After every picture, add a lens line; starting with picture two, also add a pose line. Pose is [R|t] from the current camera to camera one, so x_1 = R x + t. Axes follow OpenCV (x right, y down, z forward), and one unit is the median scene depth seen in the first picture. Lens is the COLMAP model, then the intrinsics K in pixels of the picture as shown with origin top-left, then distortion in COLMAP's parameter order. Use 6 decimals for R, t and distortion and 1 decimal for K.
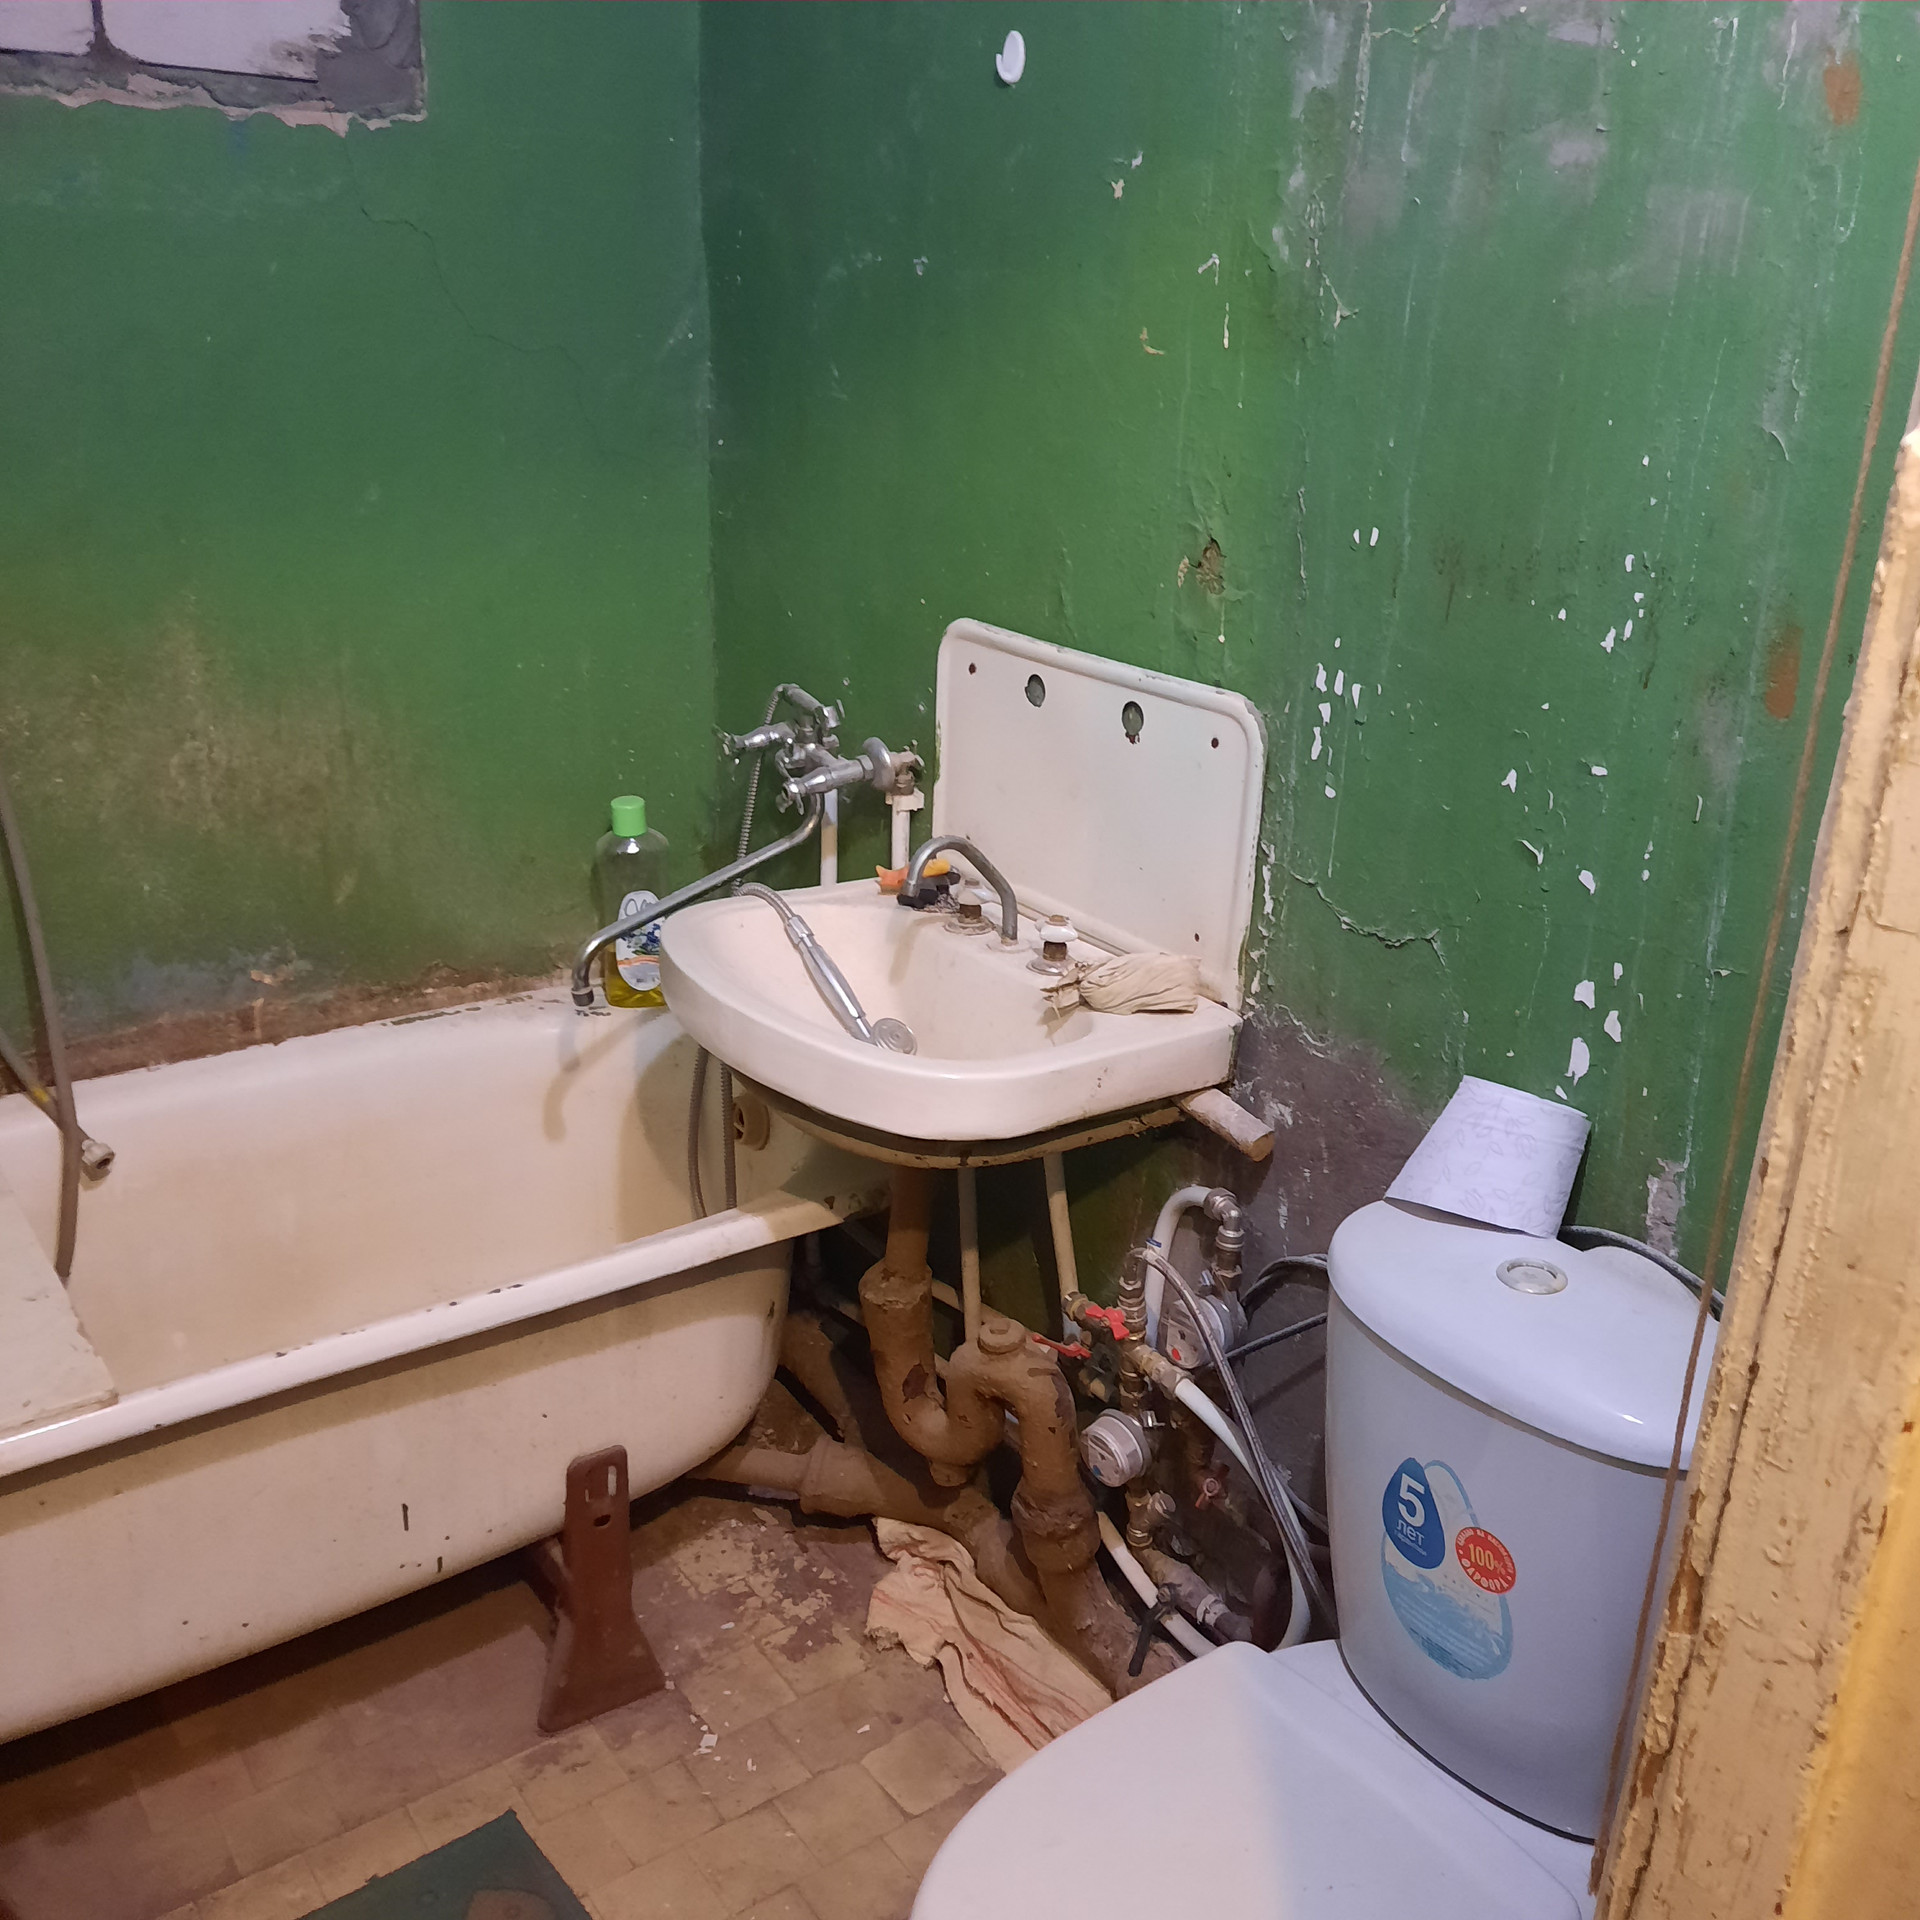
lens RADIAL K [[1871.4, 0, 954.3], [0, 1871.4, 965.5], [0, 0, 1]] dist [0.054295, -0.070918]
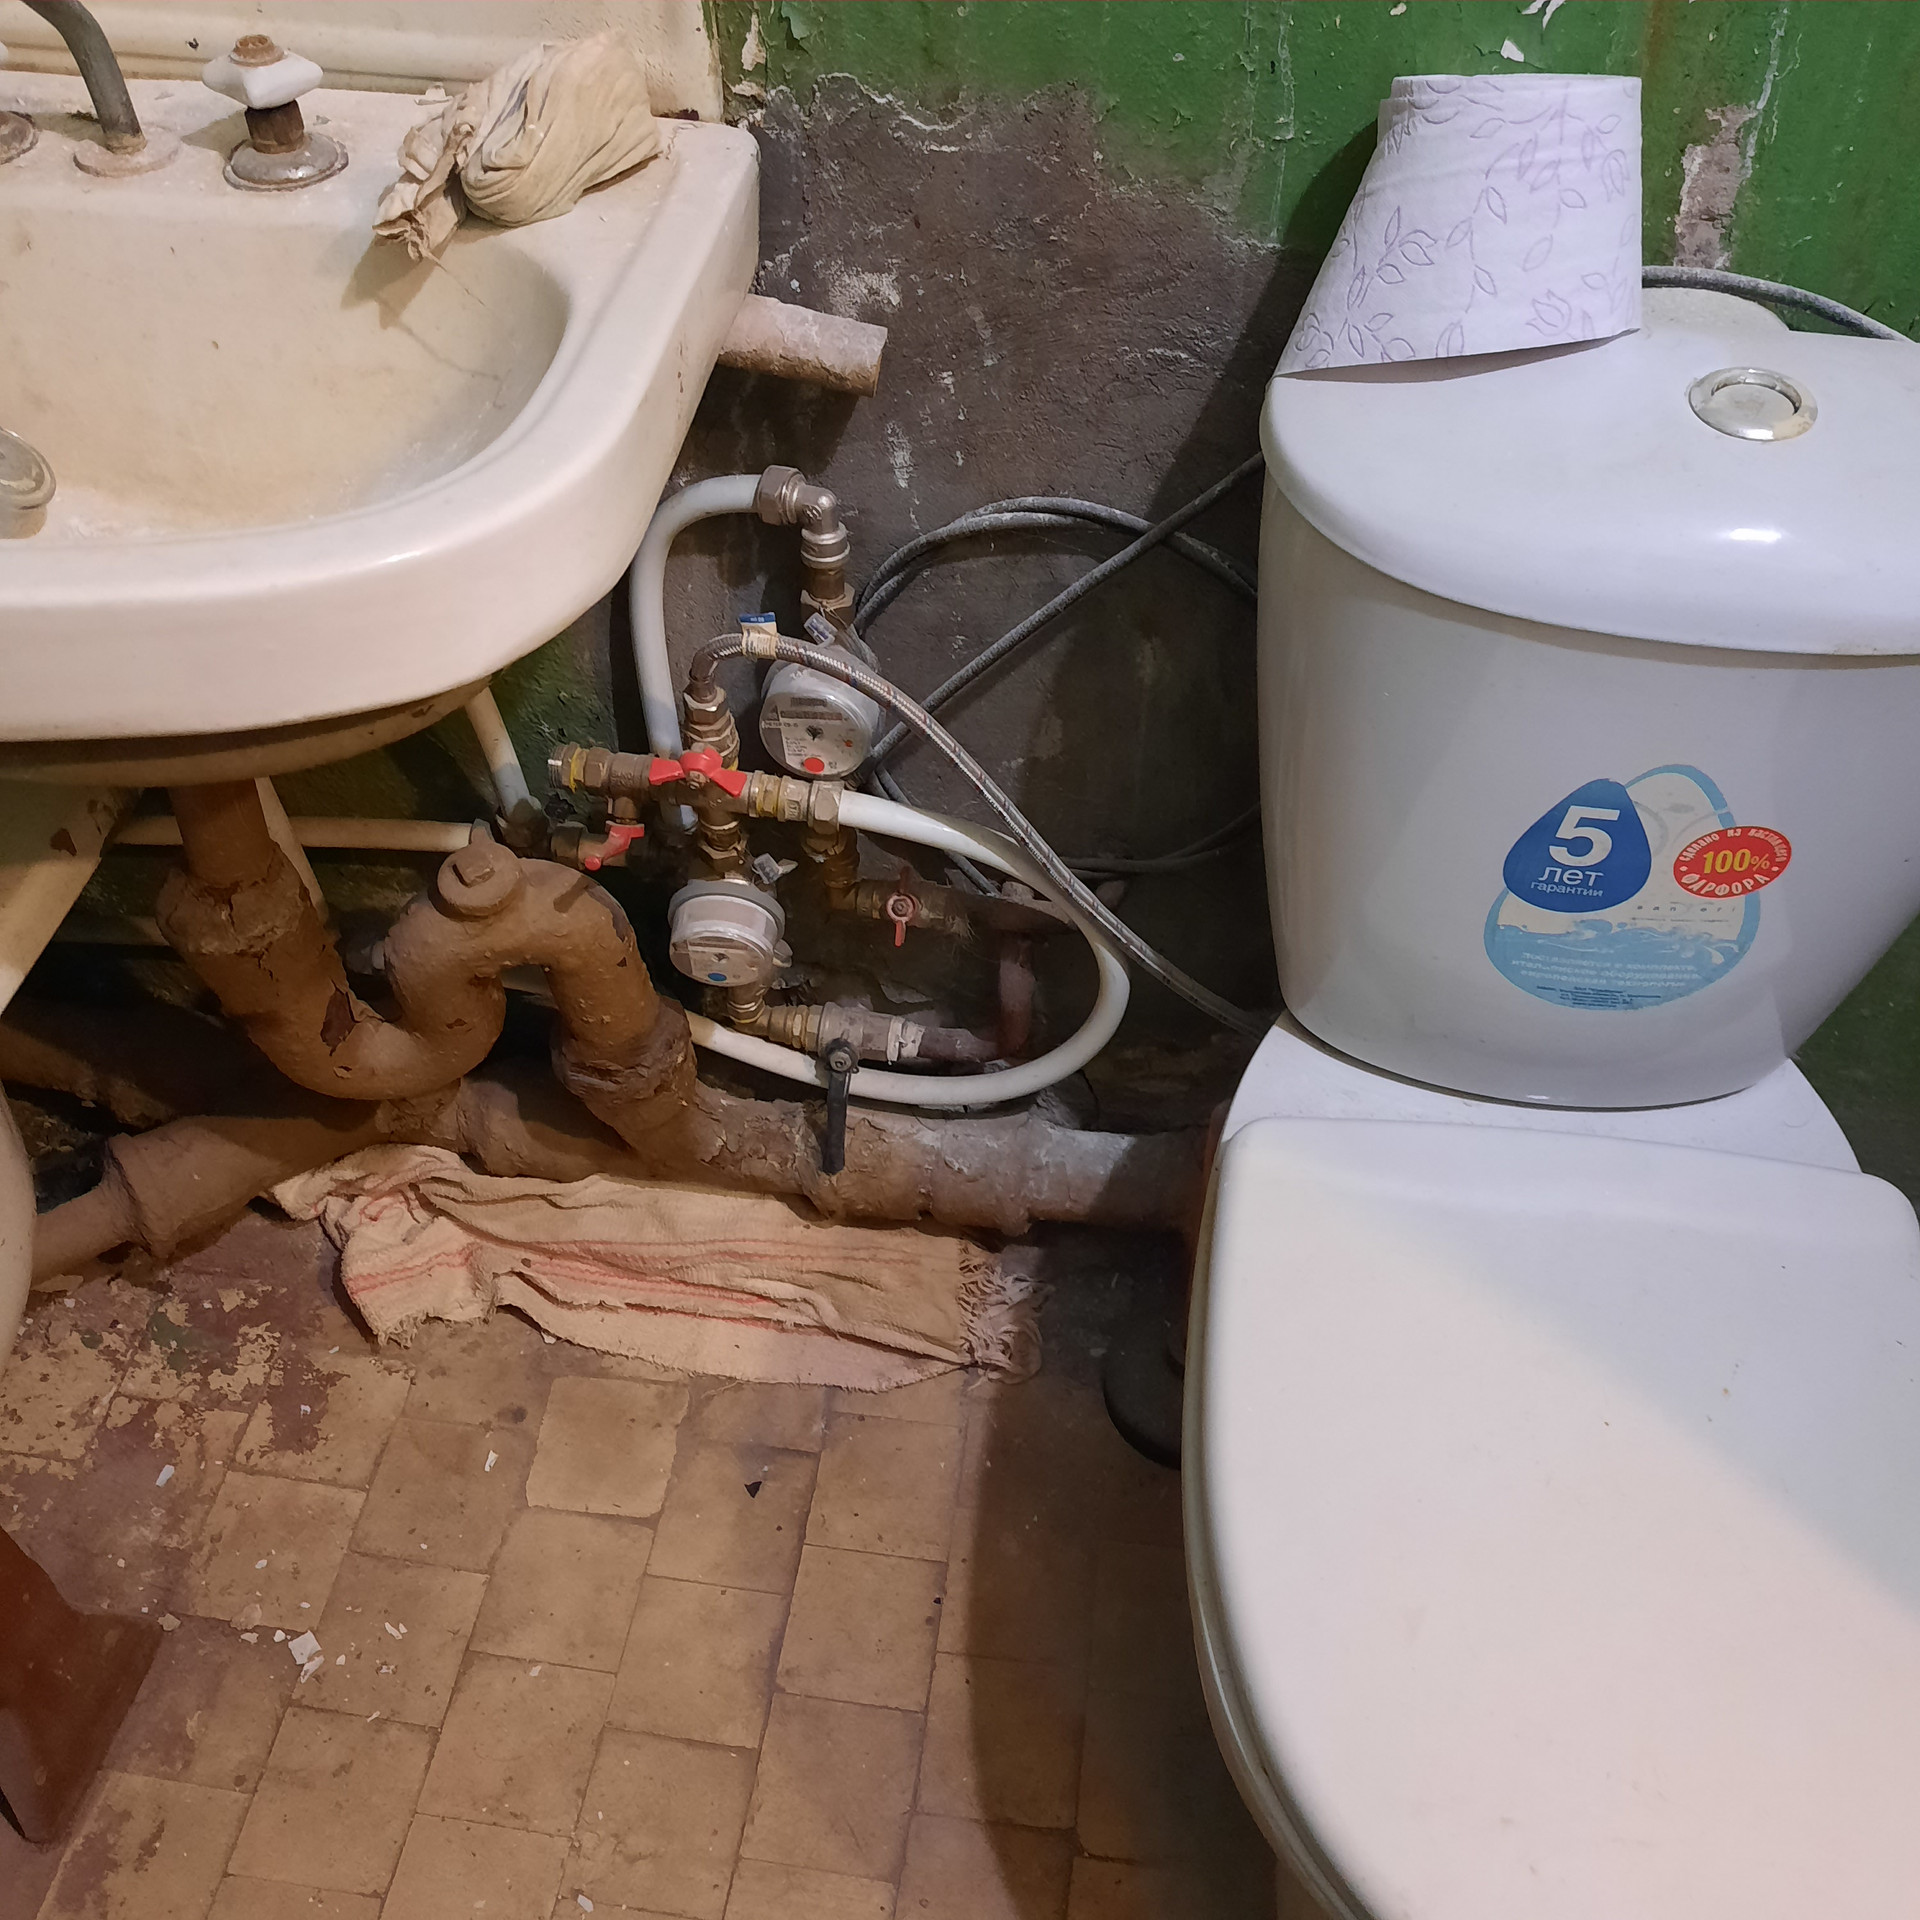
lens RADIAL K [[1871.4, 0, 954.3], [0, 1871.4, 965.5], [0, 0, 1]] dist [0.054295, -0.070918]
pose [[0.692901, -0.560332, 0.453781, -0.148059], [0.268105, 0.784445, 0.559255, -0.058851], [-0.669334, -0.265847, 0.693770, 0.520254]]
